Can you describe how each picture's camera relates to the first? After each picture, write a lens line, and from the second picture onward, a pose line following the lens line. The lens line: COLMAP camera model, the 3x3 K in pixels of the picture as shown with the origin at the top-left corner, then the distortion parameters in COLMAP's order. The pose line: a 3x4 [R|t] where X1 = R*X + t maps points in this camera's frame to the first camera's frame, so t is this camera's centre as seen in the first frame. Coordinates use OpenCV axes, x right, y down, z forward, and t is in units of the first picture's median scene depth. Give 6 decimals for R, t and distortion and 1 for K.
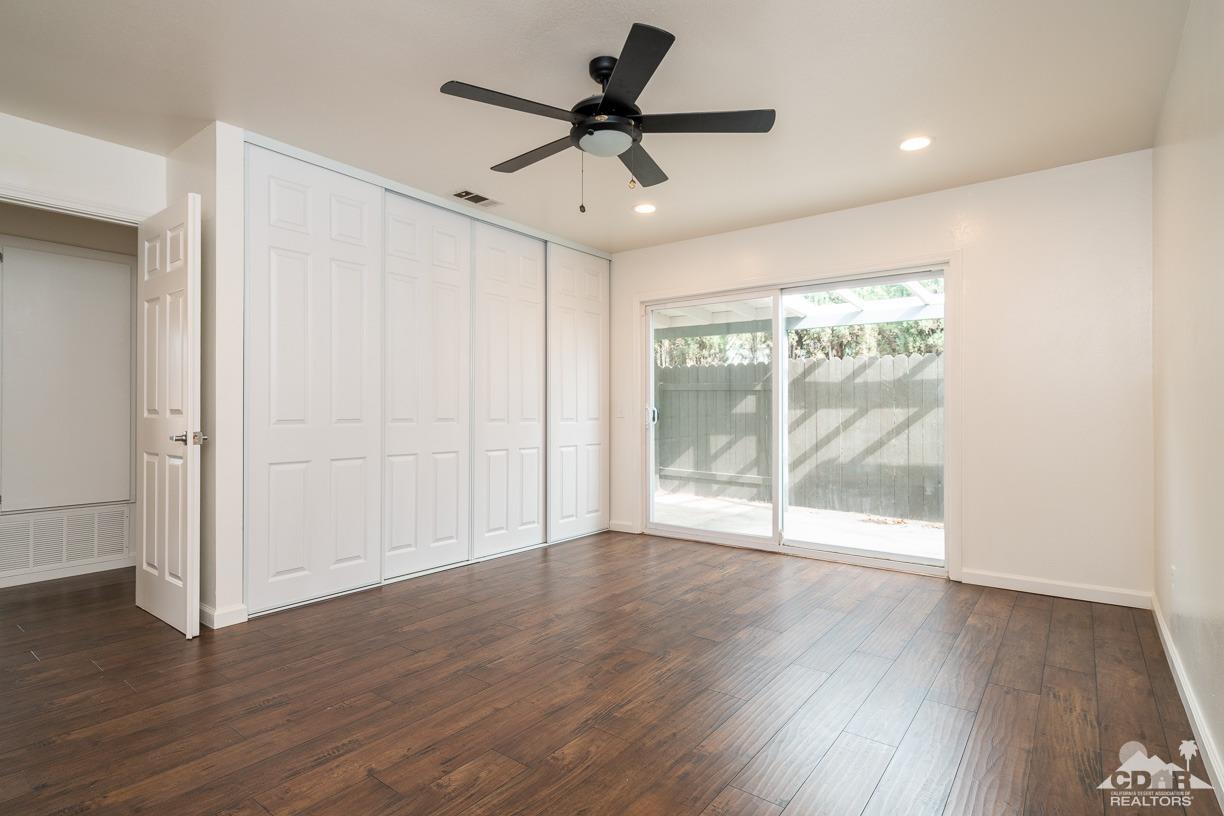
lens RADIAL K [[621.7, 0, 609.1], [0, 621.7, 409.3], [0, 0, 1]] dist [0.030869, -0.000126]
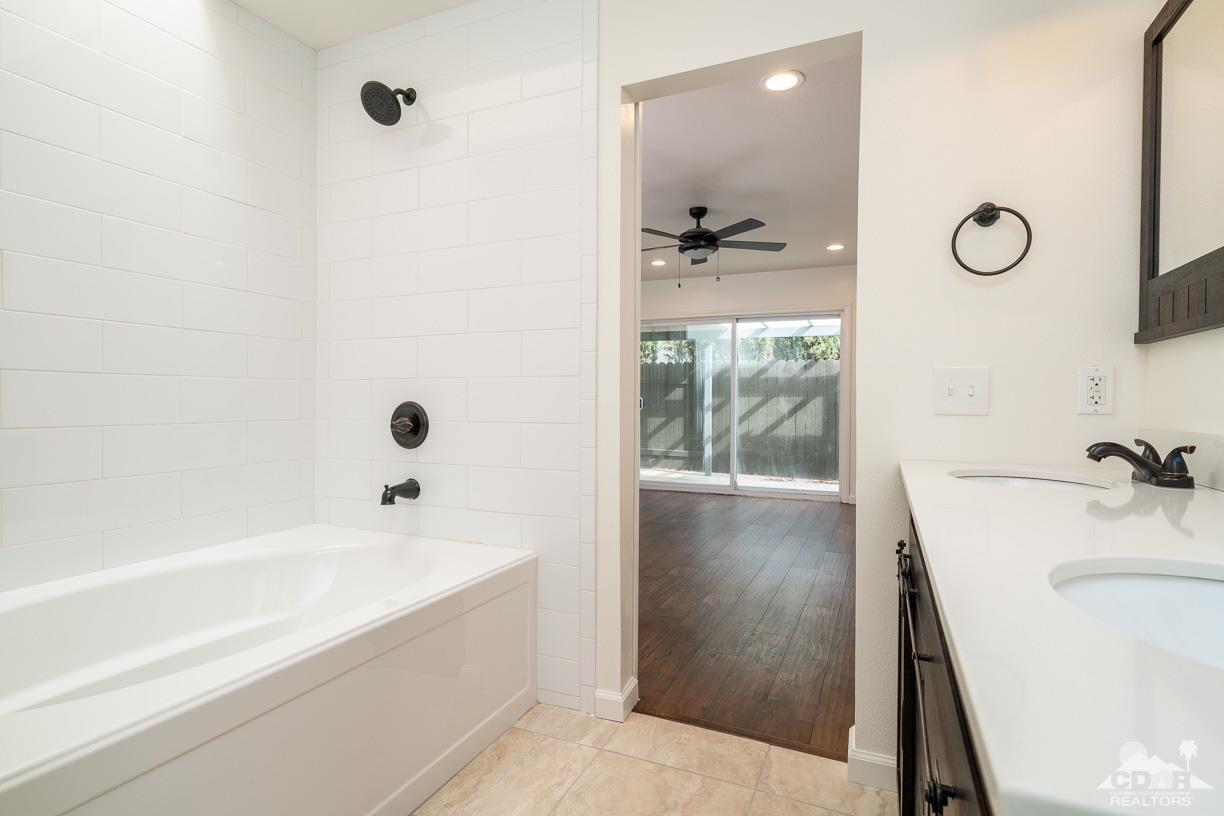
lens RADIAL K [[621.7, 0, 610.7], [0, 621.7, 405.7], [0, 0, 1]] dist [0.030869, -0.000126]
pose [[0.973925, 0.001422, 0.226865, -0.229175], [-0.004121, 0.999926, 0.011424, -0.000168], [-0.226832, -0.012061, 0.973859, -0.246969]]
